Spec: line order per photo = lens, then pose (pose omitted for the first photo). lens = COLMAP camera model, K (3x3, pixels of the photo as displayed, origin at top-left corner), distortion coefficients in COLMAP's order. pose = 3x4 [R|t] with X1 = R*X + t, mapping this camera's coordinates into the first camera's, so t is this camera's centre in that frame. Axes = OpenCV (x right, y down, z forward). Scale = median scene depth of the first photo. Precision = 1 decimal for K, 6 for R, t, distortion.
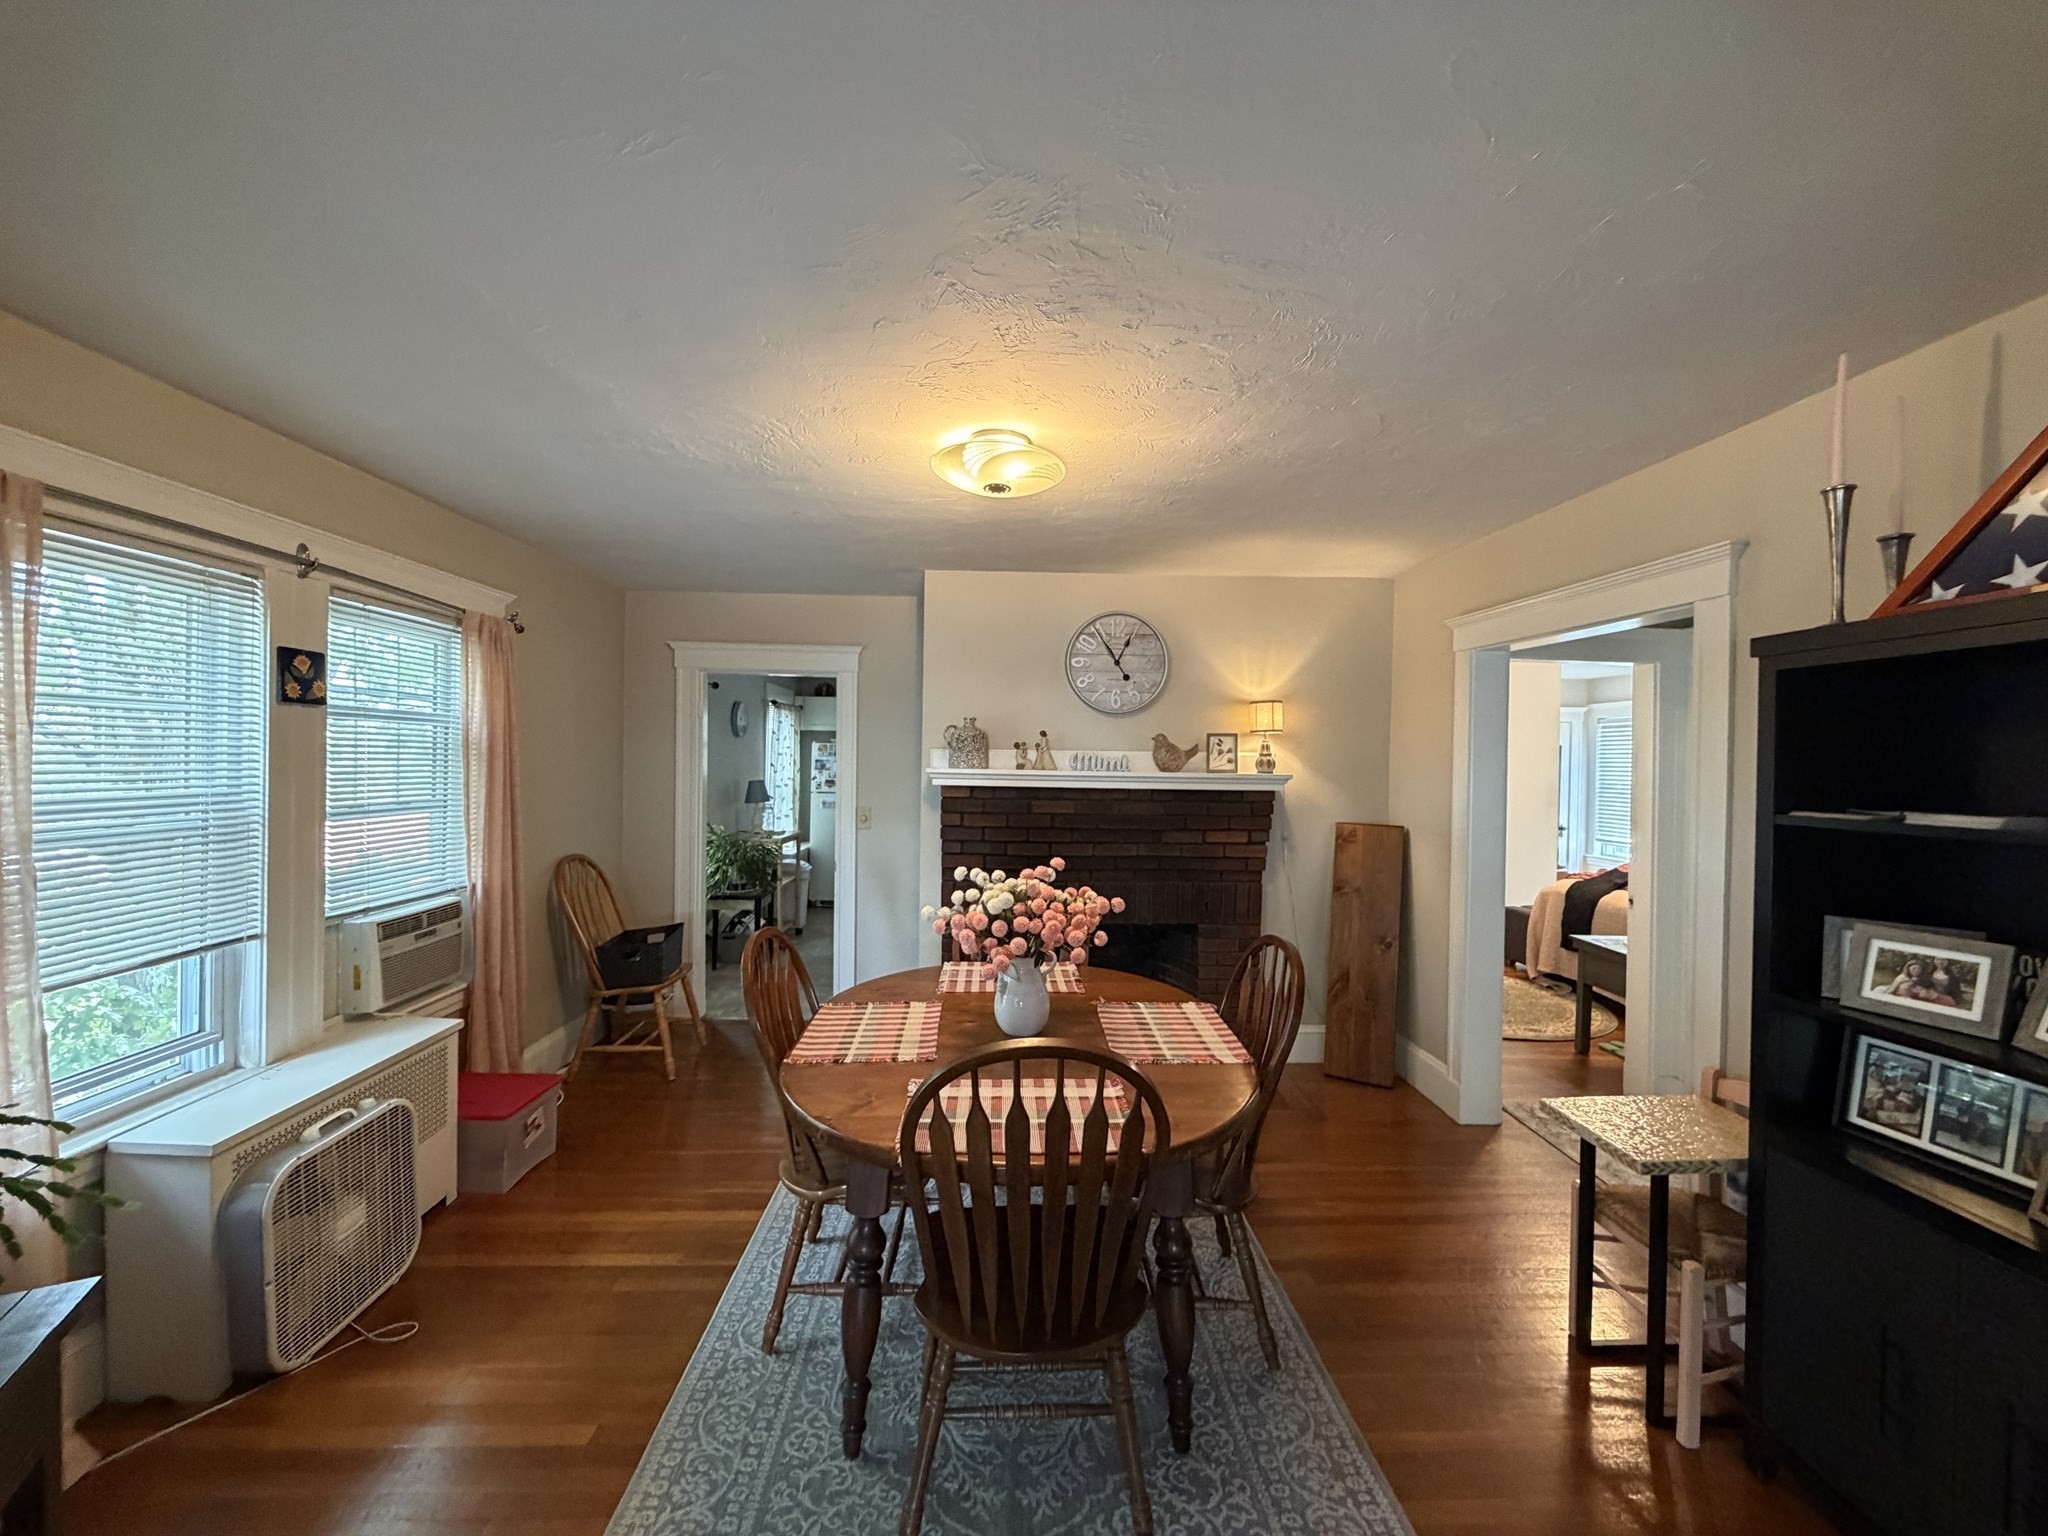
lens RADIAL K [[811.2, 0, 1021.8], [0, 811.2, 770.8], [0, 0, 1]] dist [0.002224, 0.000192]
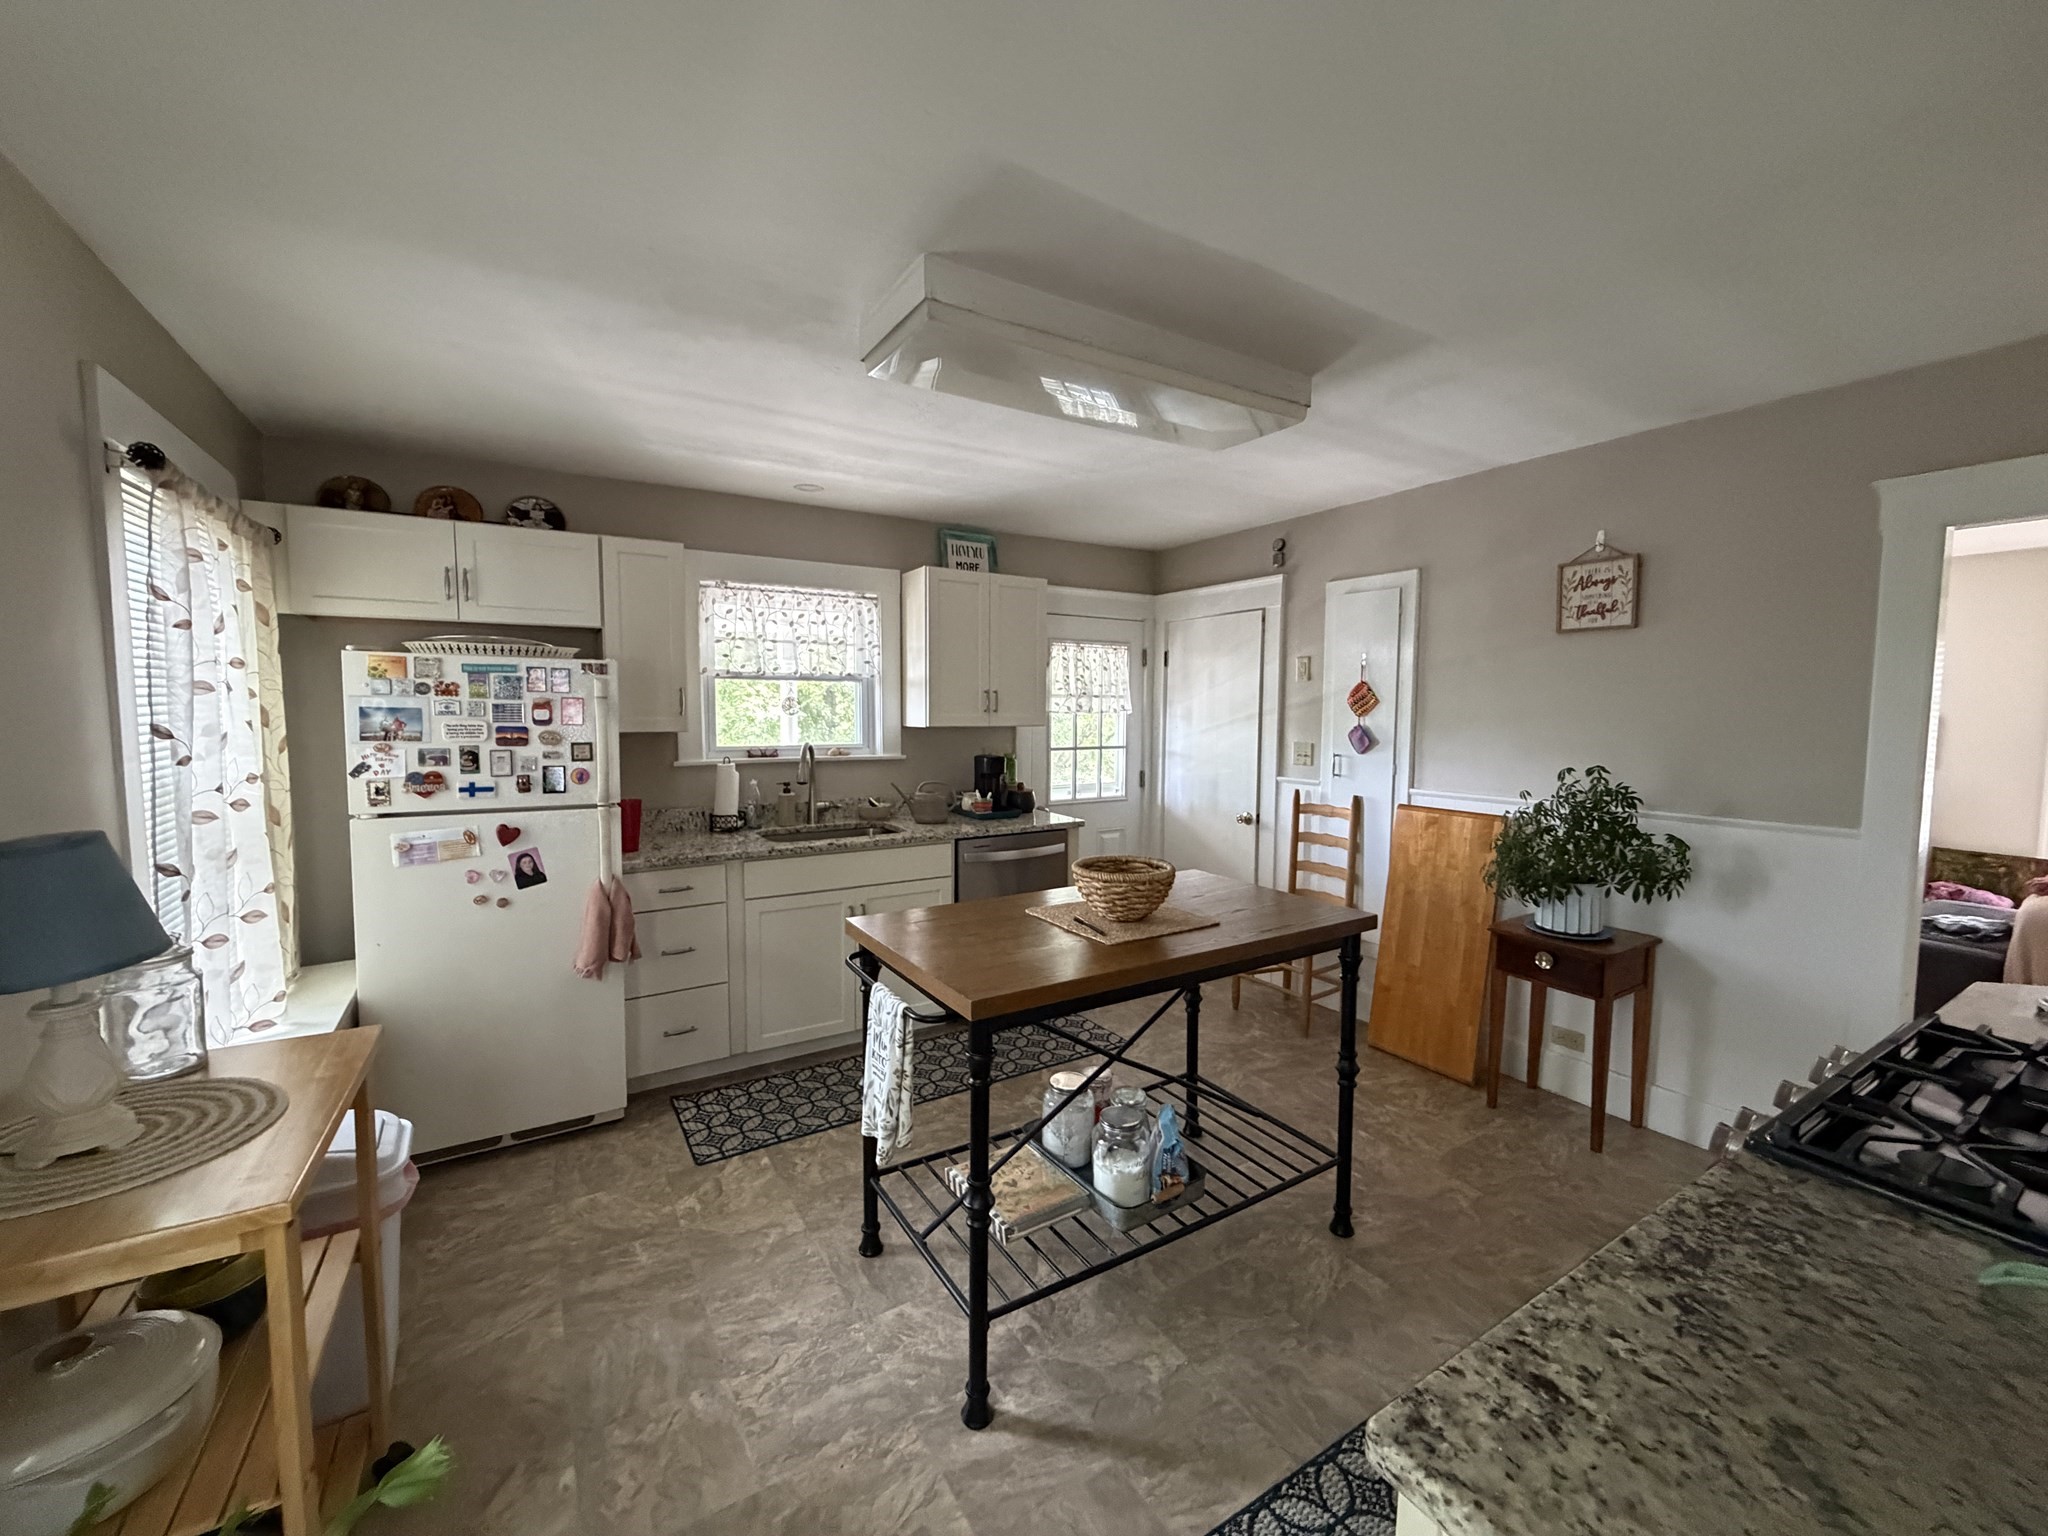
lens RADIAL K [[811.2, 0, 1026.9], [0, 811.2, 766.1], [0, 0, 1]] dist [0.002224, 0.000192]
pose [[0.865570, -0.052039, 0.498077, -0.192705], [0.020732, 0.997457, 0.068184, -0.007654], [-0.500359, -0.048692, 0.864448, 0.619861]]
